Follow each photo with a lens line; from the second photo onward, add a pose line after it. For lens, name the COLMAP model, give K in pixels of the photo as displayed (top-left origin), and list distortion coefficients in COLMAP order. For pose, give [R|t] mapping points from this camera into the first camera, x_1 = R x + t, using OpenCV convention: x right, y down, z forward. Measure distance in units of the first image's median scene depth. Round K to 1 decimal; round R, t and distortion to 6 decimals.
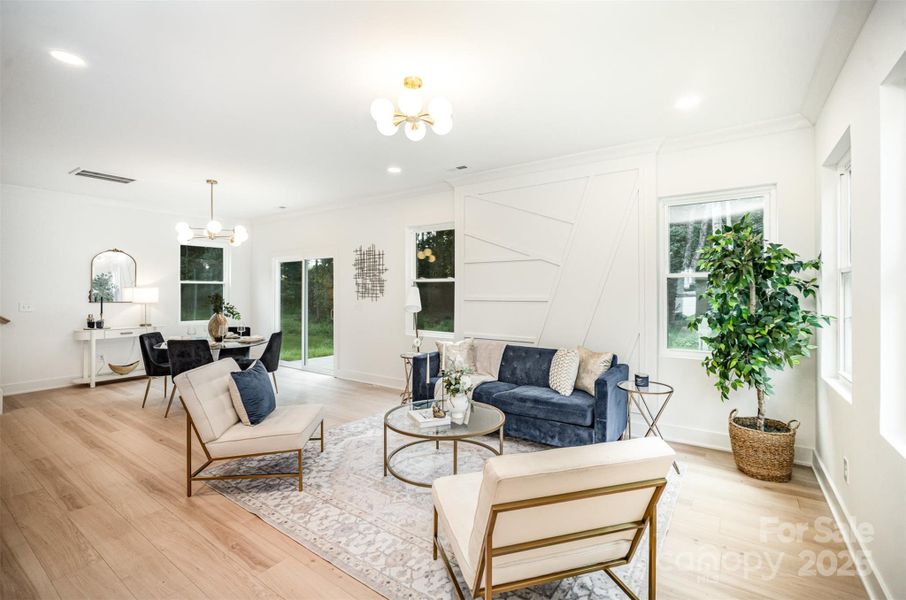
lens RADIAL K [[407.1, 0, 448.4], [0, 407.1, 288.3], [0, 0, 1]] dist [-0.002632, 0.000568]
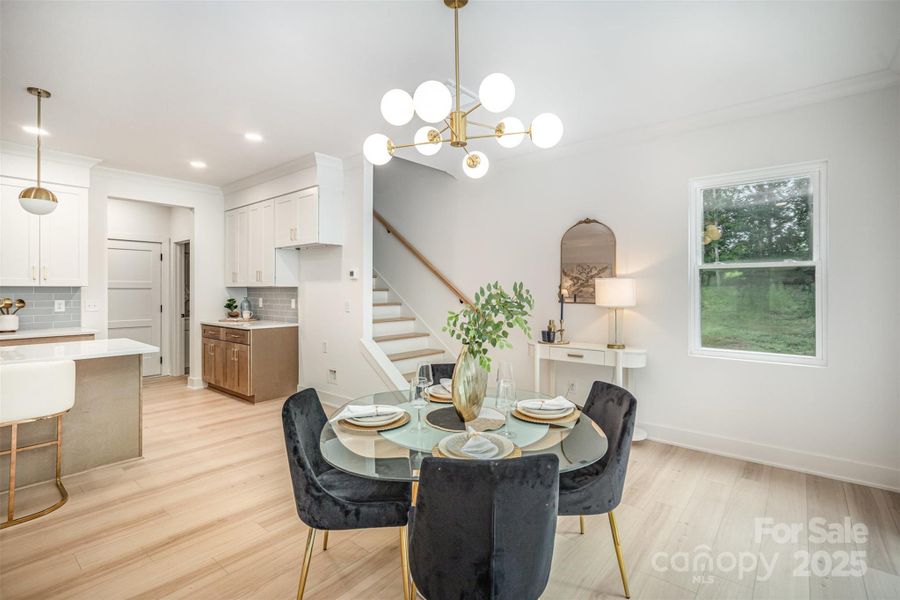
lens RADIAL K [[408.2, 0, 487.4], [0, 408.2, 287.0], [0, 0, 1]] dist [-0.038131, 0.000240]
pose [[-0.031941, -0.008658, -0.999452, -0.354884], [0.006164, 0.999942, -0.008859, 0.026388], [0.999471, -0.006443, -0.031885, 1.697123]]
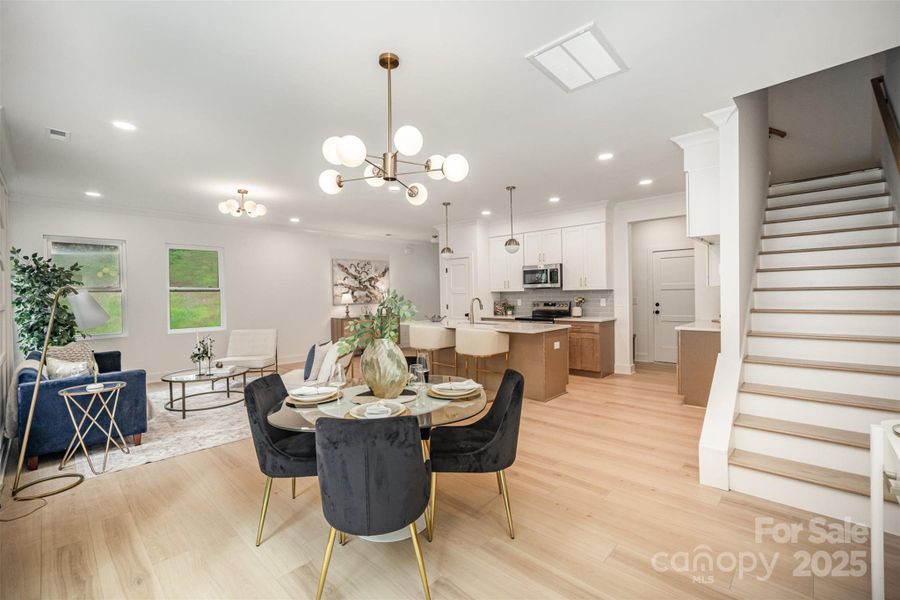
lens RADIAL K [[390.4, 0, 450.2], [0, 390.4, 292.8], [0, 0, 1]] dist [0.000619, 0.000186]
pose [[-0.990140, 0.017817, 0.138945, -1.139937], [0.016961, 0.999829, -0.007340, 0.022180], [-0.139052, -0.004911, -0.990273, 2.308807]]
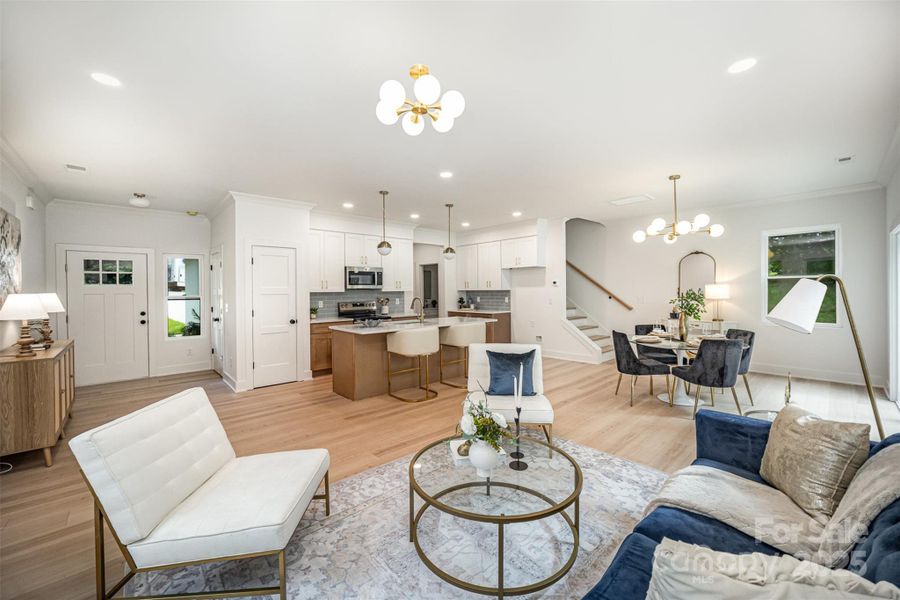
lens RADIAL K [[361.6, 0, 454.5], [0, 361.6, 289.8], [0, 0, 1]] dist [-0.036000, 0.000177]
pose [[-0.207410, -0.001052, -0.978253, 0.607584], [0.015689, 0.999867, -0.004402, 0.010222], [0.978128, -0.016260, -0.207366, 1.050378]]
